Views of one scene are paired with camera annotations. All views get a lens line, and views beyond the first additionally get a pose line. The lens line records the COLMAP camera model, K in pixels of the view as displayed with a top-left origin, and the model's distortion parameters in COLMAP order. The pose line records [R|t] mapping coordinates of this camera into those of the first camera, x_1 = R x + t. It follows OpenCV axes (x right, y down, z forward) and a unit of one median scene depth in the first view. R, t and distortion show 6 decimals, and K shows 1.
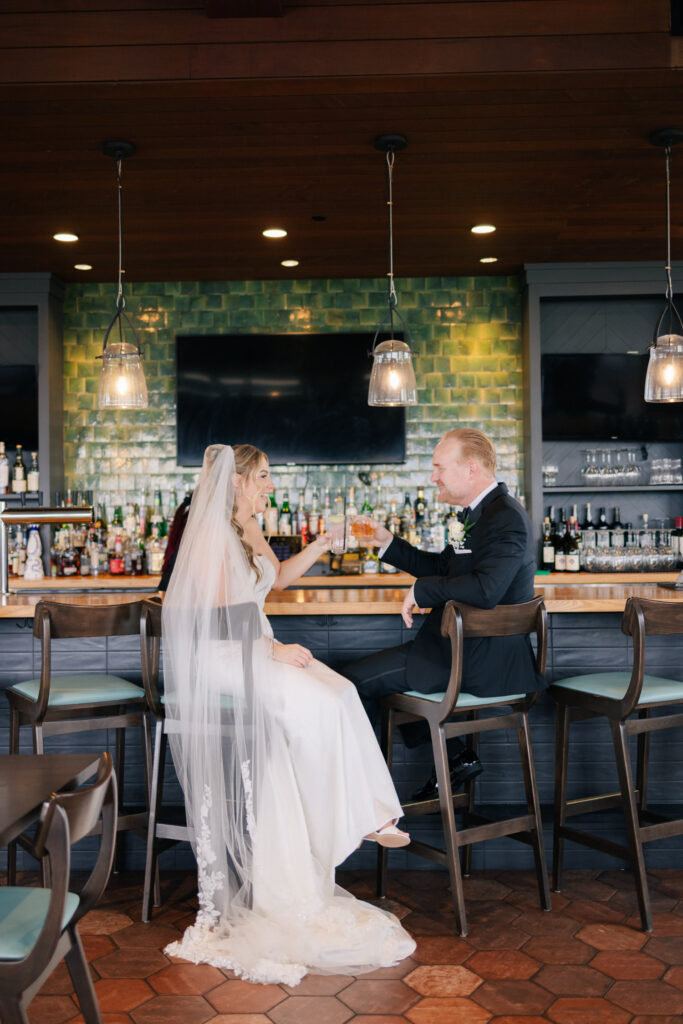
lens RADIAL K [[1252.8, 0, 344.4], [0, 1252.8, 499.6], [0, 0, 1]] dist [-0.011176, 0.005813]
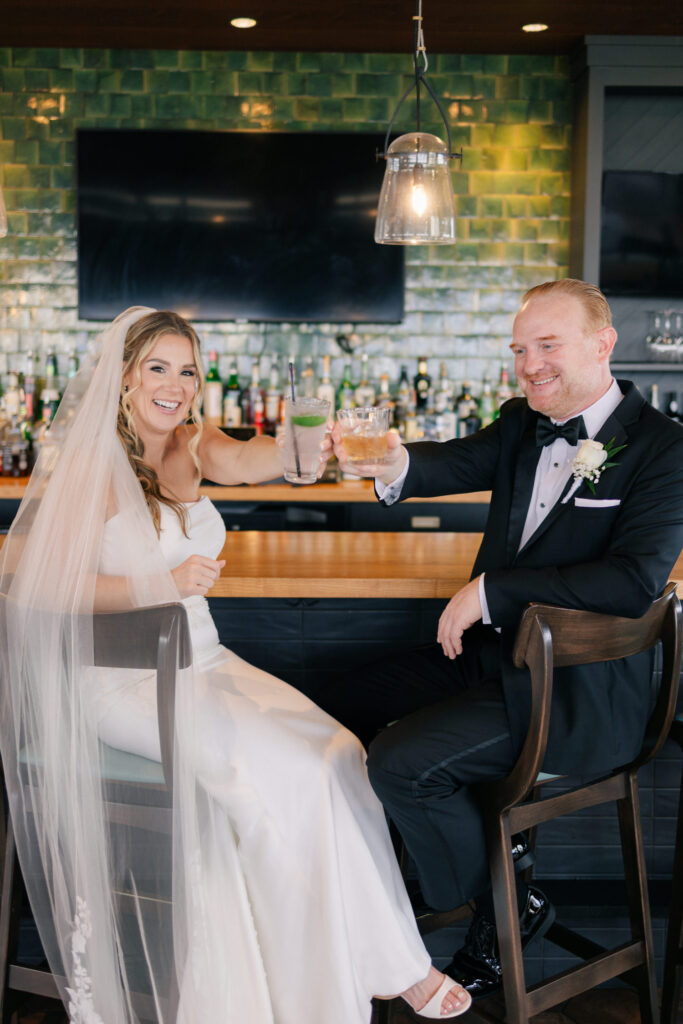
lens RADIAL K [[1252.8, 0, 344.4], [0, 1252.8, 499.6], [0, 0, 1]] dist [-0.011176, 0.005813]
pose [[0.998743, 0.016301, 0.047400, -0.016233], [-0.022517, 0.990765, 0.133709, -0.024023], [-0.044782, -0.134608, 0.989886, 0.282788]]
